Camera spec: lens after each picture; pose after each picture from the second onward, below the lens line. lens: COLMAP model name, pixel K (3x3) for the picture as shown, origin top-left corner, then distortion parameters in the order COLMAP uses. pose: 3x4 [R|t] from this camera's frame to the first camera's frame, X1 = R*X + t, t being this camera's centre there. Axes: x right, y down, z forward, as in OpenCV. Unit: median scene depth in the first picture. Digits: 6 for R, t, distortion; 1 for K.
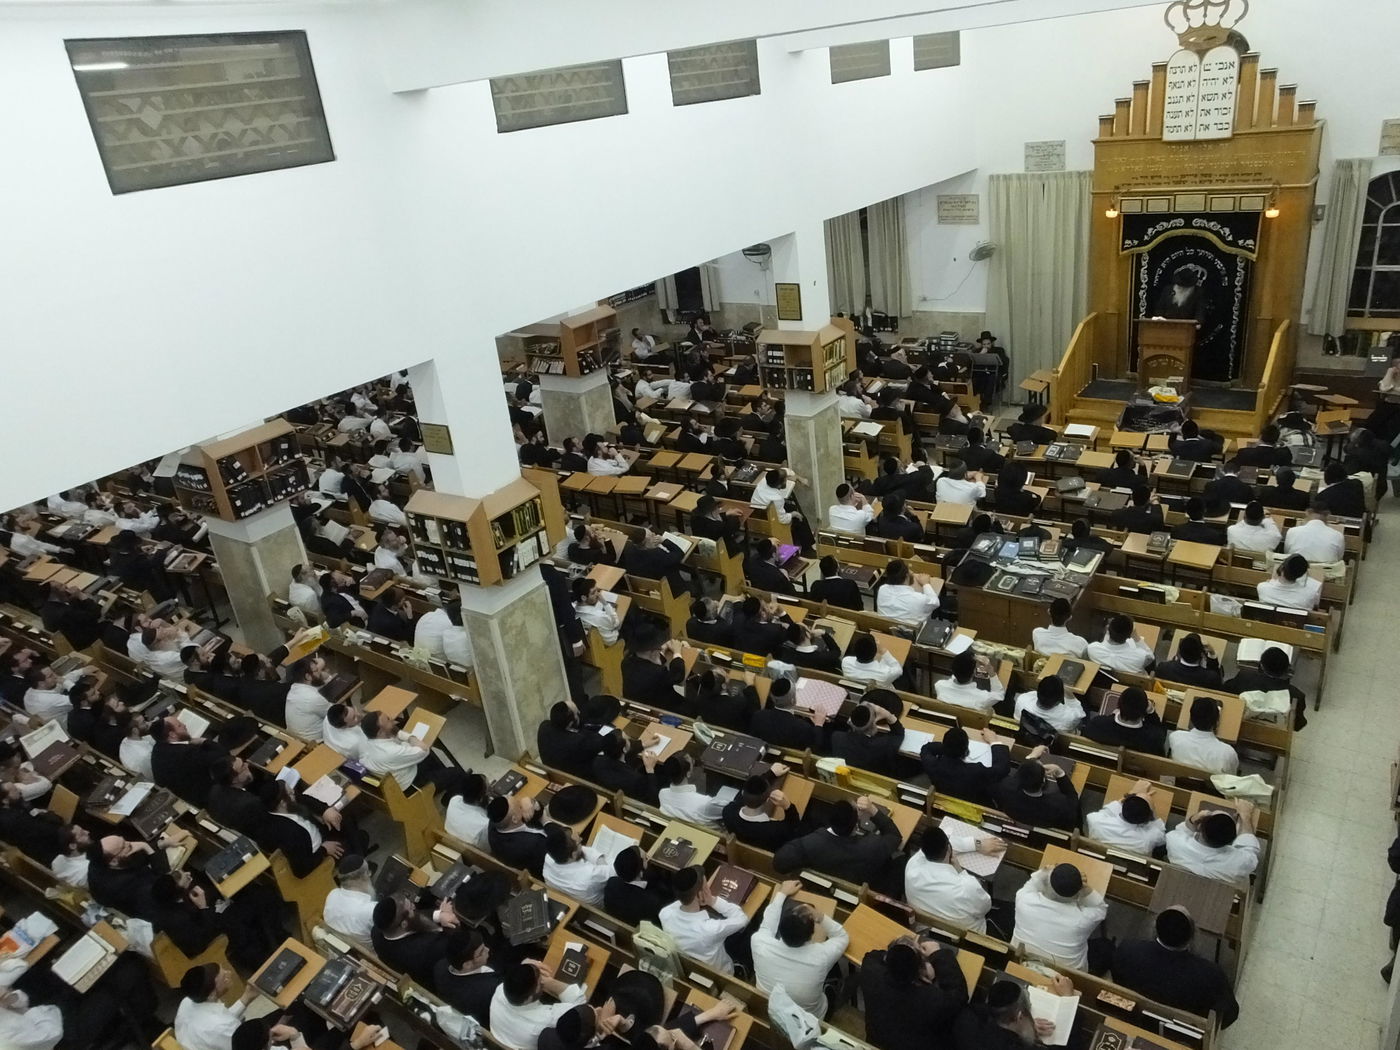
lens RADIAL K [[992.6, 0, 700.0], [0, 992.6, 525.0], [0, 0, 1]] dist [-0.083575, 0.060380]
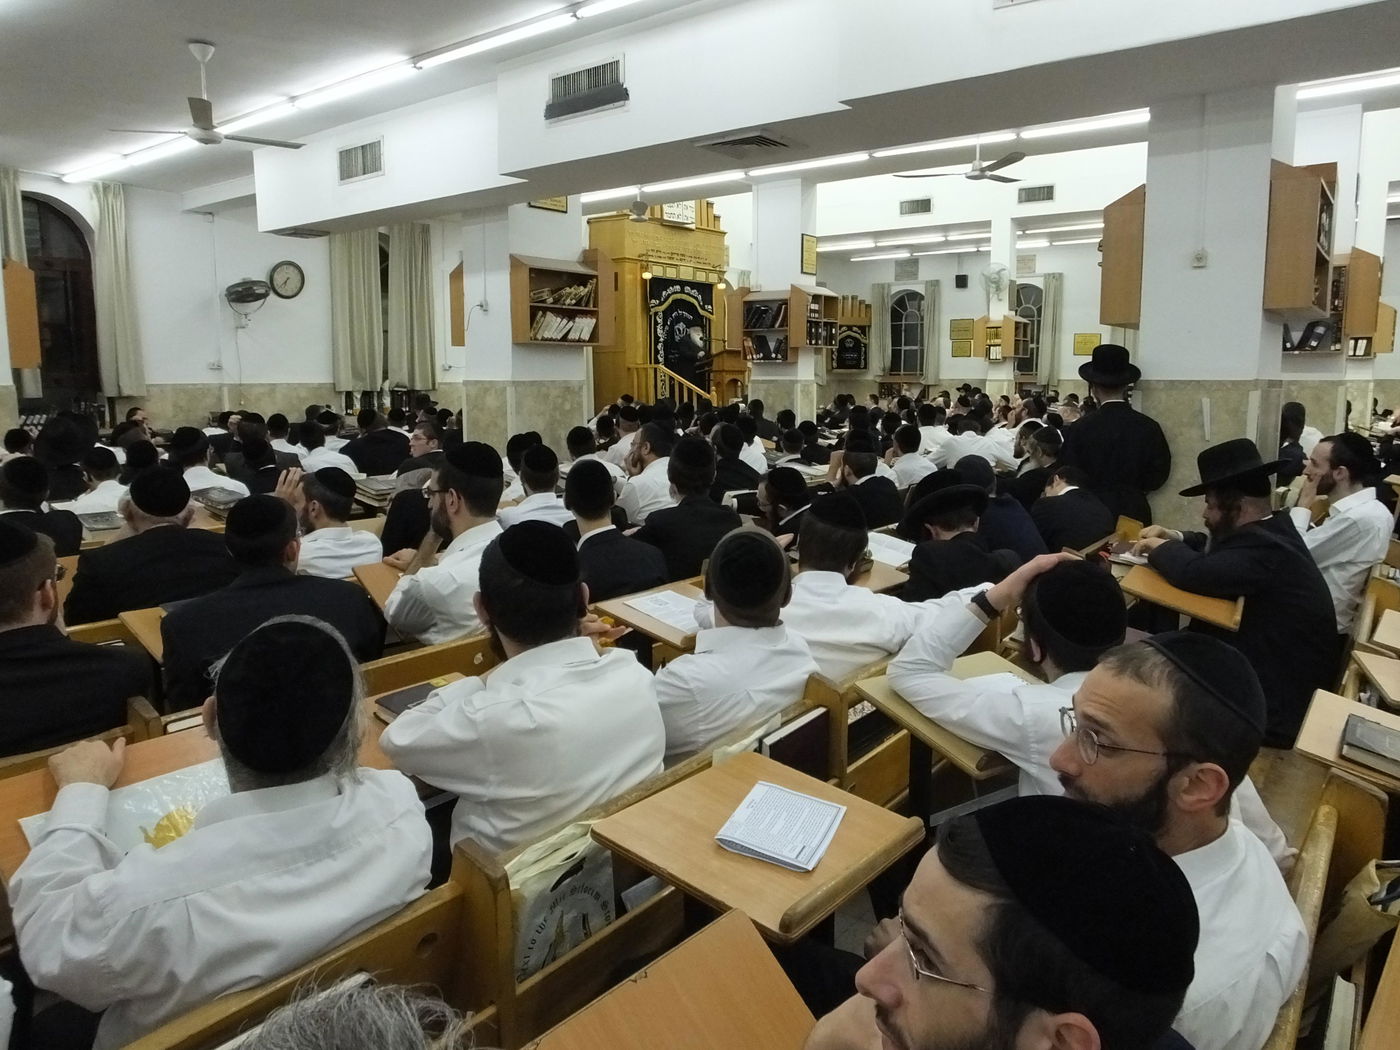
lens RADIAL K [[992.6, 0, 700.0], [0, 992.6, 525.0], [0, 0, 1]] dist [-0.083575, 0.060380]
pose [[0.022111, -0.025677, 0.999426, -0.914274], [0.404525, 0.914411, 0.014544, -0.043297], [-0.914260, 0.403971, 0.030606, 1.217128]]
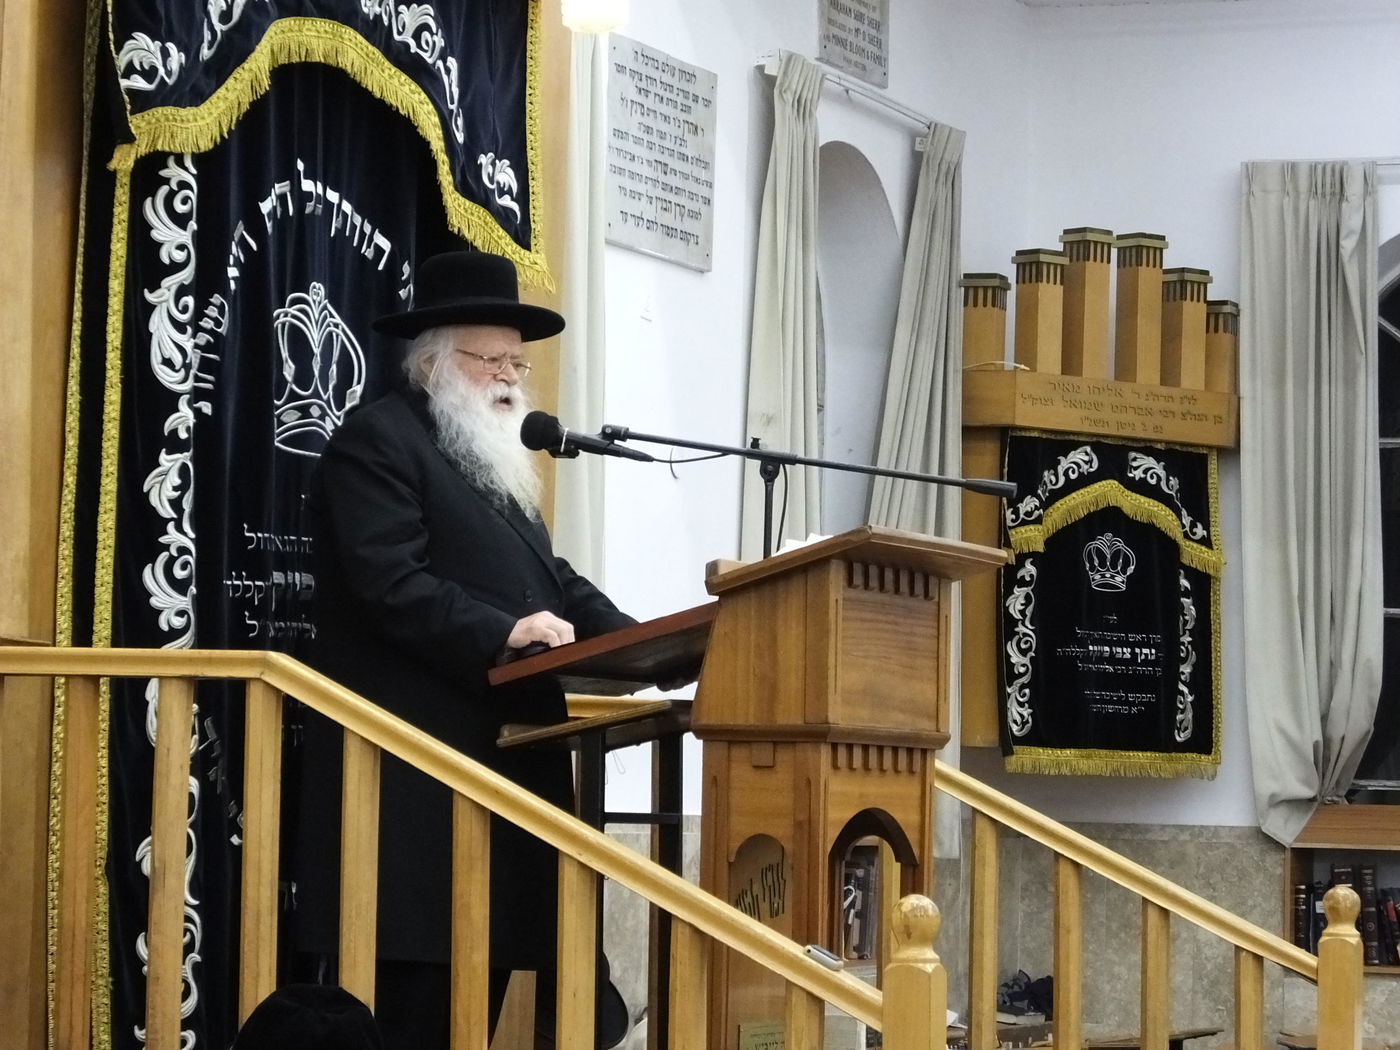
lens RADIAL K [[4779.1, 0, 700.0], [0, 4779.1, 525.0], [0, 0, 1]] dist [0.069145, -1.378061]
pose [[-0.264041, 0.170847, 0.949260, -0.171278], [0.397715, 0.915906, -0.054218, -0.208451], [-0.878695, 0.363219, -0.309785, 1.368042]]
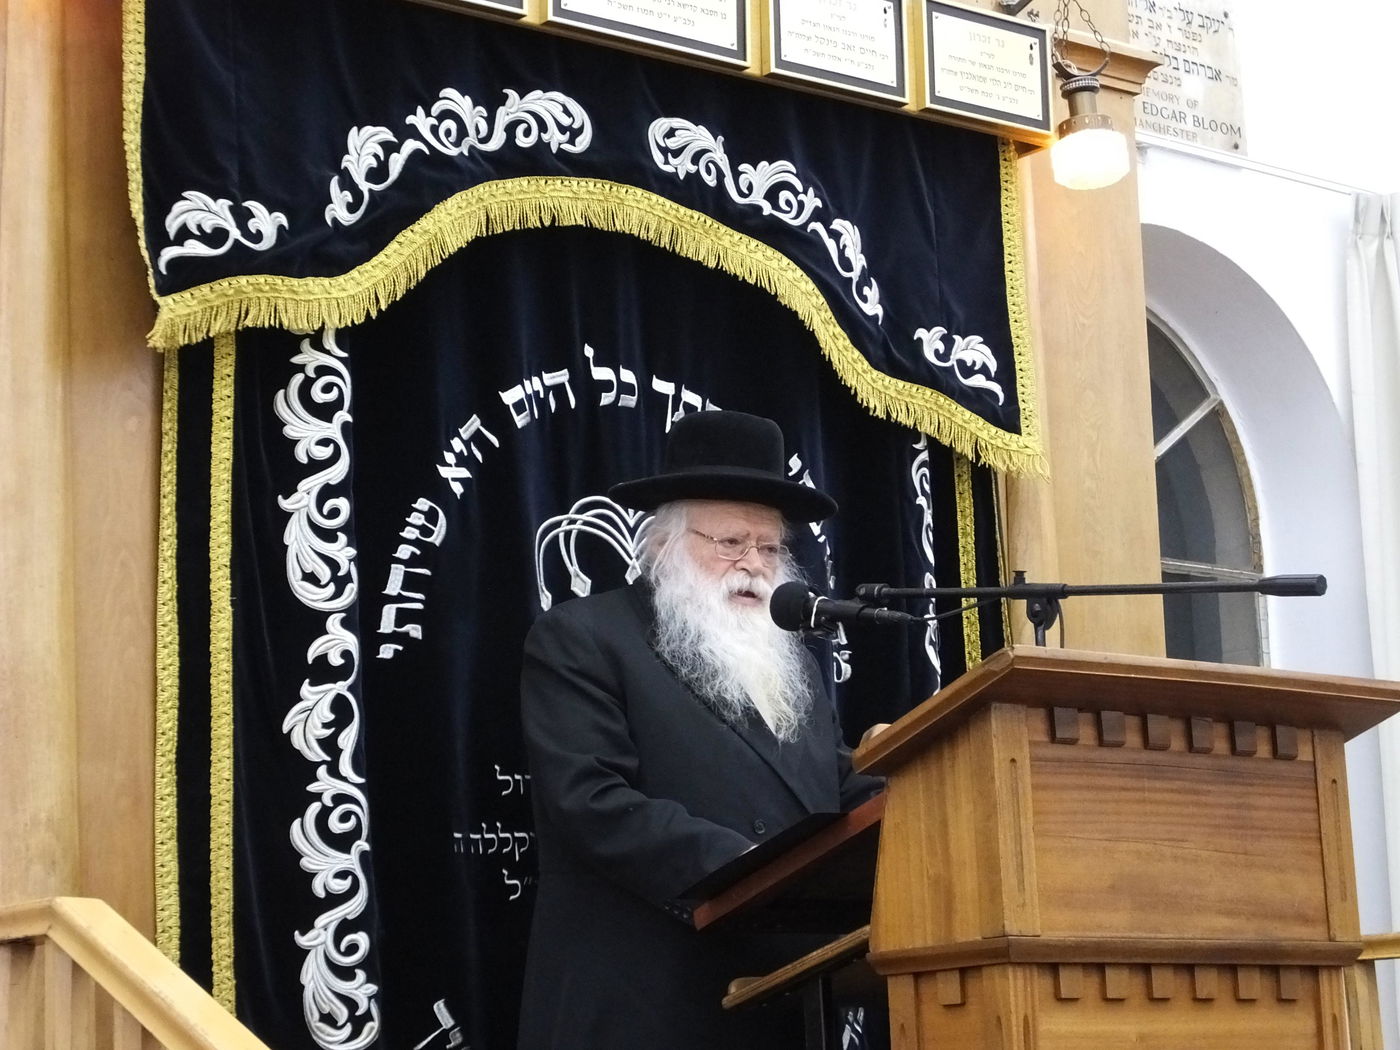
lens RADIAL K [[3067.9, 0, 694.6], [0, 3067.9, 507.5], [0, 0, 1]] dist [-0.017168, -0.215812]
pose [[0.265580, 0.302813, 0.915299, 0.192929], [0.395409, 0.831656, -0.389871, -0.136997], [-0.879272, 0.465459, 0.101137, 1.114491]]
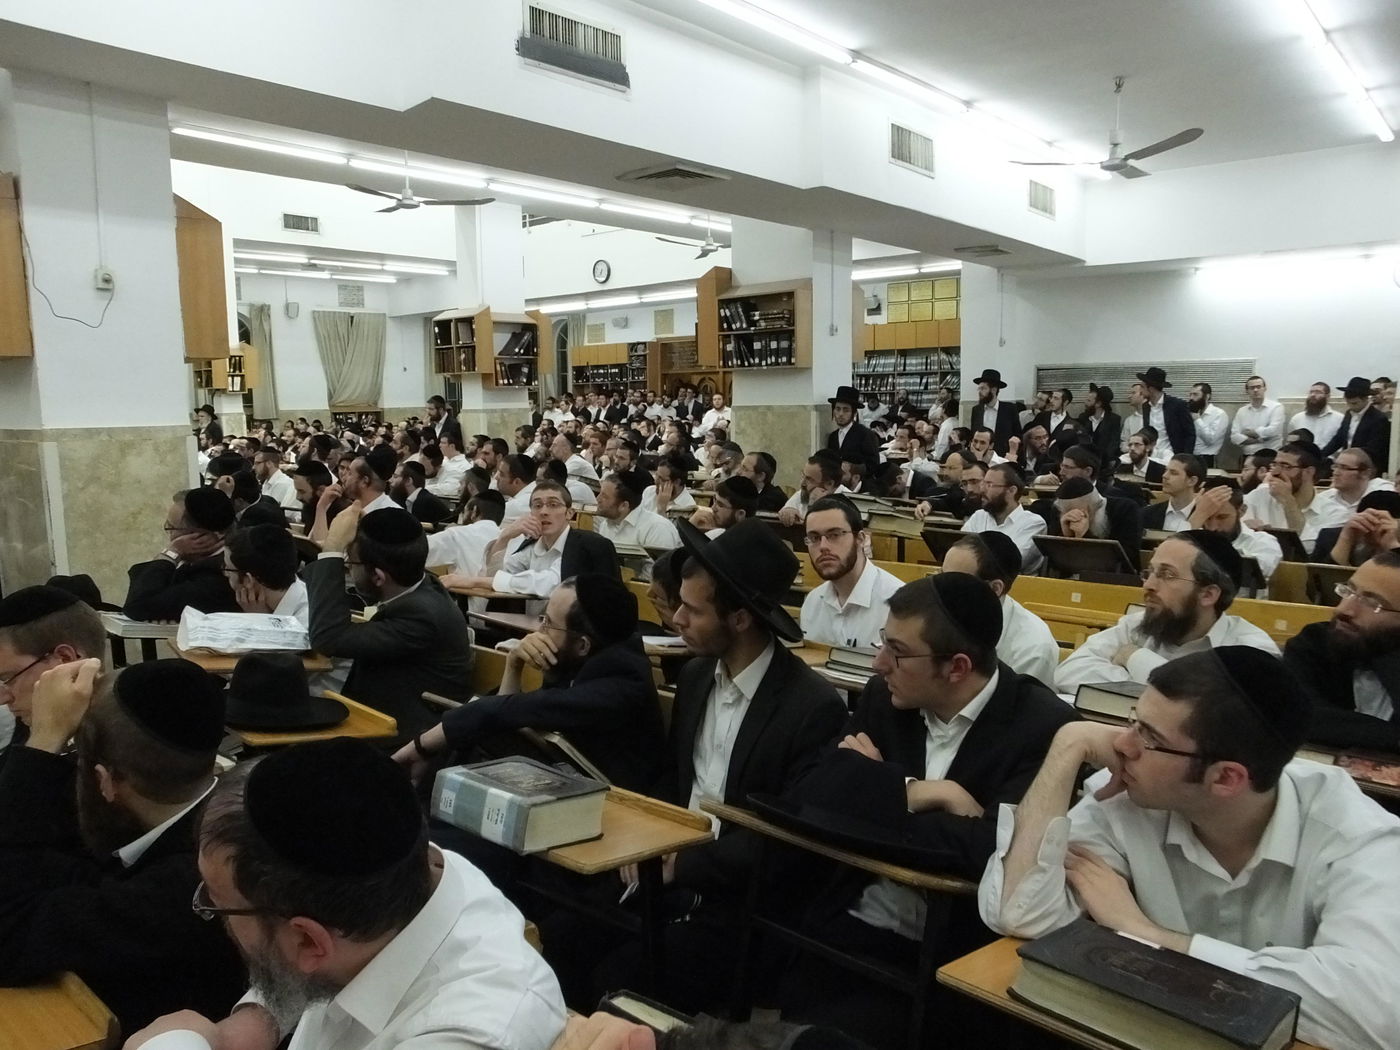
lens RADIAL K [[993.3, 0, 700.0], [0, 993.3, 525.0], [0, 0, 1]] dist [-0.093518, 0.069072]
pose [[-0.987557, 0.124832, 0.095646, -0.434783], [0.156216, 0.848712, 0.505258, -0.311204], [-0.018103, 0.513912, -0.857652, 1.665033]]
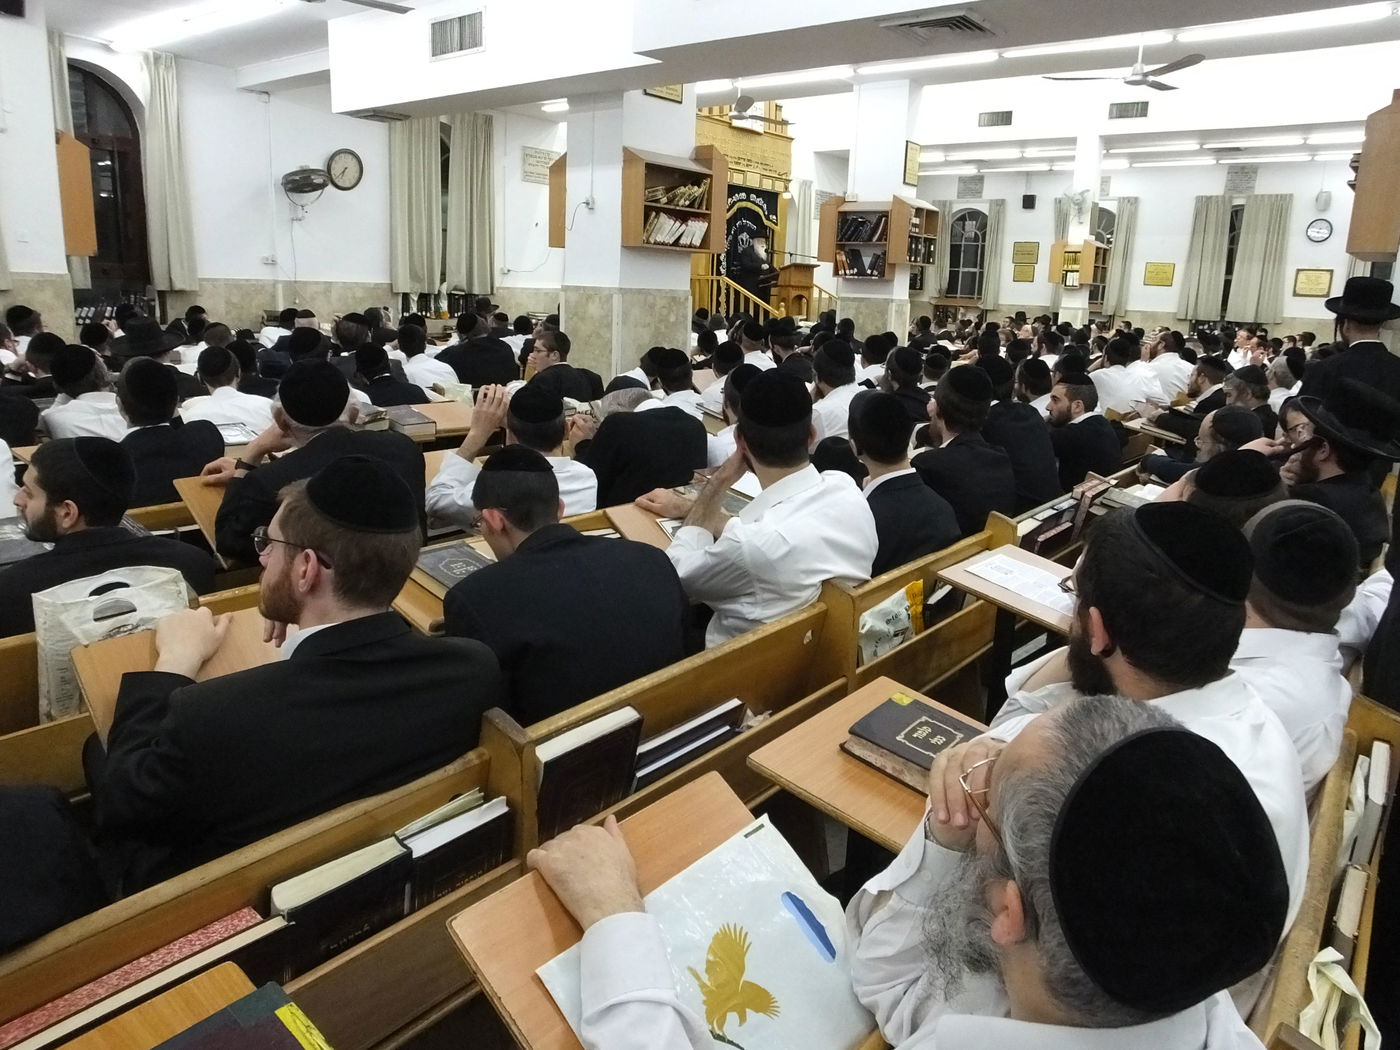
lens RADIAL K [[993.3, 0, 700.0], [0, 993.3, 525.0], [0, 0, 1]] dist [-0.093518, 0.069072]
pose [[0.026701, -0.108826, 0.993702, -0.865474], [0.369554, 0.924709, 0.091341, -0.077941], [-0.928825, 0.364788, 0.064907, 1.286194]]
